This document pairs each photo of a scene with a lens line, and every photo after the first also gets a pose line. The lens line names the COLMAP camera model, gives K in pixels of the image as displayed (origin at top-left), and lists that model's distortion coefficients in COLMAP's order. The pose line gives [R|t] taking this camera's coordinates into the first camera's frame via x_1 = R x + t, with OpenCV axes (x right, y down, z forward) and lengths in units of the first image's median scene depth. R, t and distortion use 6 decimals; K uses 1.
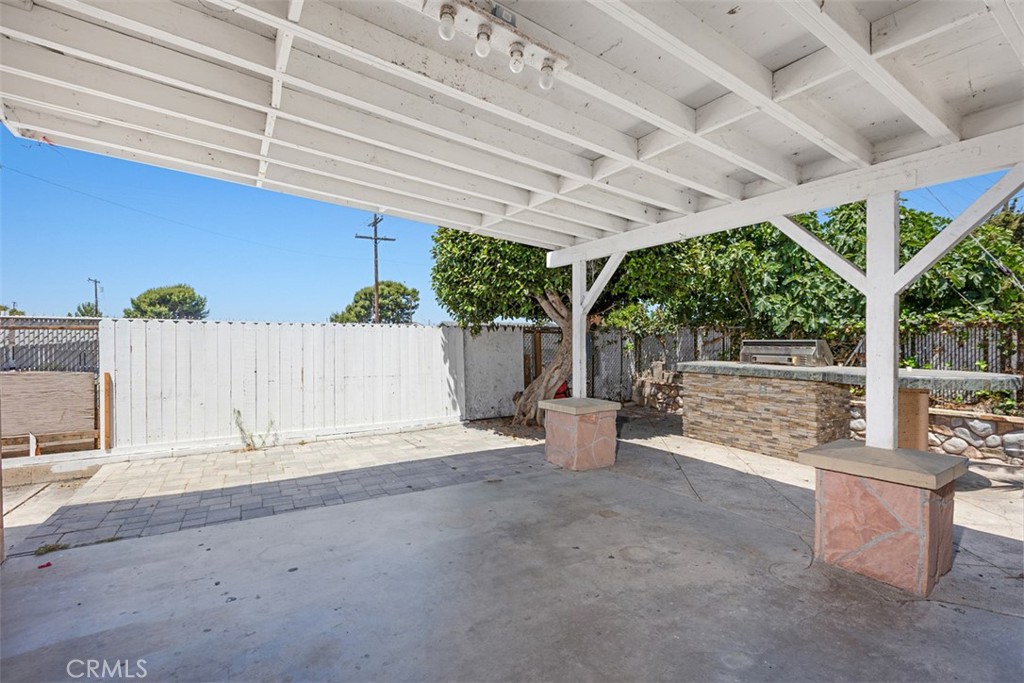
lens RADIAL K [[455.0, 0, 516.1], [0, 455.0, 340.2], [0, 0, 1]] dist [-0.000689, 0.000919]
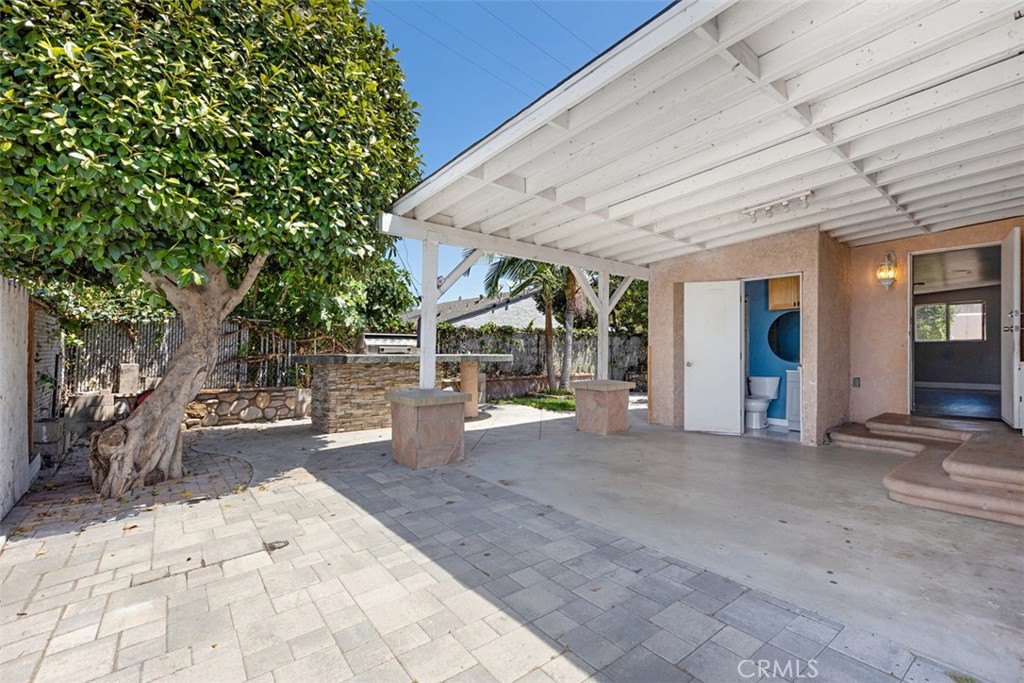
lens RADIAL K [[455.0, 0, 514.3], [0, 455.0, 333.0], [0, 0, 1]] dist [-0.000689, 0.000919]
pose [[-0.112584, 0.036047, 0.992988, -0.870646], [-0.003877, 0.999318, -0.036717, 0.049085], [-0.993635, -0.007984, -0.112367, 1.009418]]
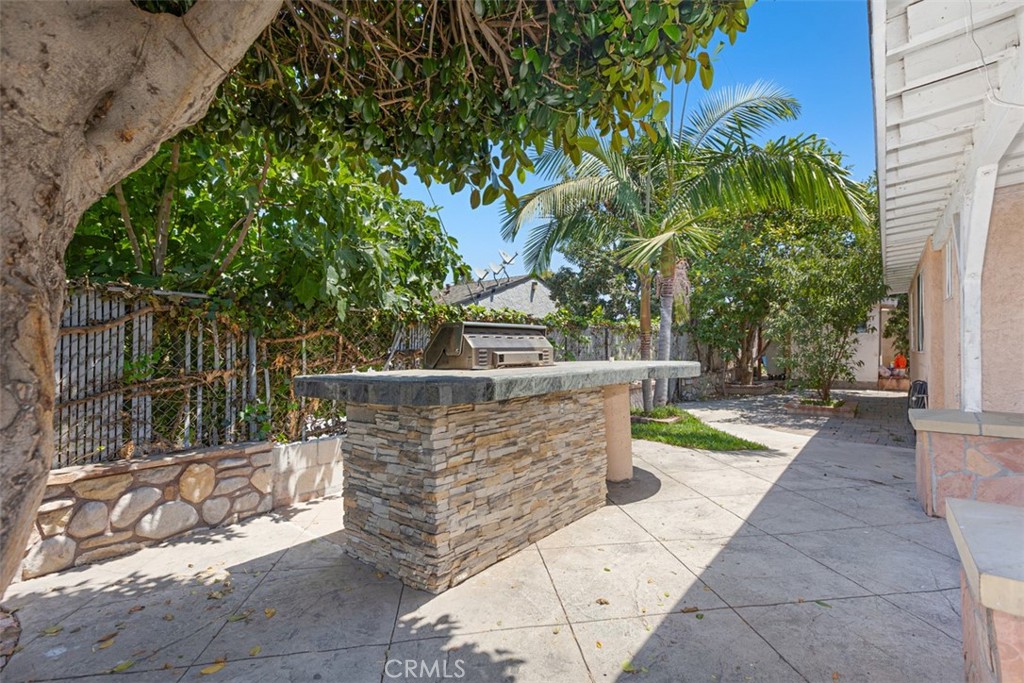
lens RADIAL K [[455.0, 0, 515.2], [0, 455.0, 346.9], [0, 0, 1]] dist [-0.000689, 0.000919]
pose [[-0.301854, 0.007583, 0.953324, 0.028103], [0.010808, 0.999931, -0.004531, 0.037380], [-0.953293, 0.008936, -0.301915, 1.454217]]
